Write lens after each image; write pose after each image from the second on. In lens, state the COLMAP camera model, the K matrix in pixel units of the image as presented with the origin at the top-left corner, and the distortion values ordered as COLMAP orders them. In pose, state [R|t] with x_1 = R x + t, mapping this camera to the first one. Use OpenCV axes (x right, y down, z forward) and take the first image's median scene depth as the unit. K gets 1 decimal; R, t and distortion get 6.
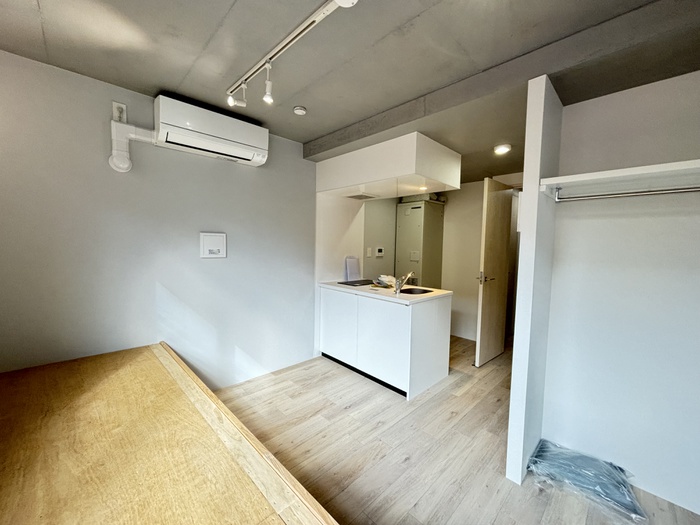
lens RADIAL K [[281.9, 0, 350.4], [0, 281.9, 260.6], [0, 0, 1]] dist [-0.000279, -0.000192]
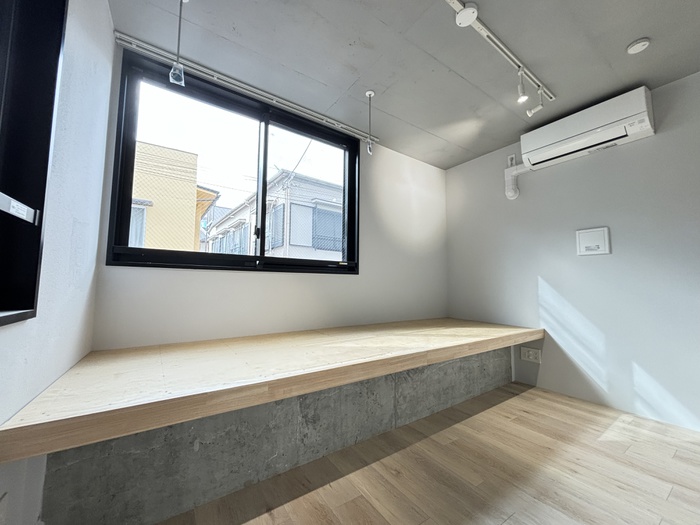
lens RADIAL K [[281.9, 0, 351.2], [0, 281.9, 260.2], [0, 0, 1]] dist [-0.000279, -0.000192]
pose [[-0.173283, -0.103140, -0.979456, 0.709016], [-0.072899, 0.993116, -0.091682, 0.187632], [0.982170, 0.055515, -0.179609, 0.445143]]
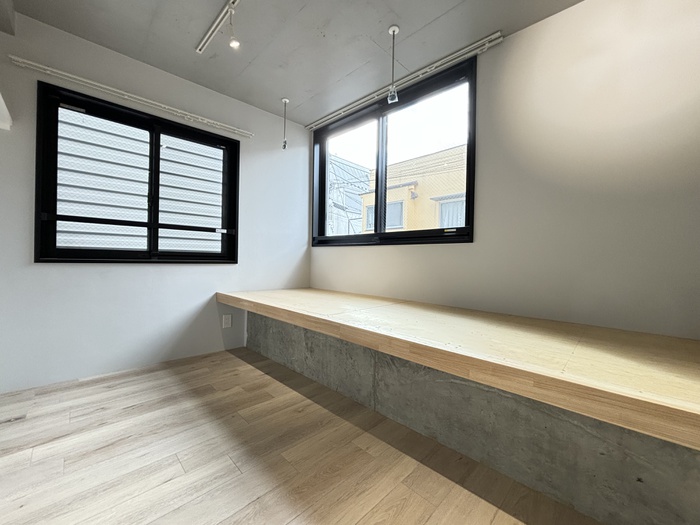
lens RADIAL K [[281.9, 0, 345.4], [0, 281.9, 259.9], [0, 0, 1]] dist [-0.000279, -0.000192]
pose [[-0.999143, -0.041359, 0.001548, -0.160146], [-0.041197, 0.997422, 0.058757, 0.153692], [-0.003974, 0.058643, -0.998271, 1.238616]]
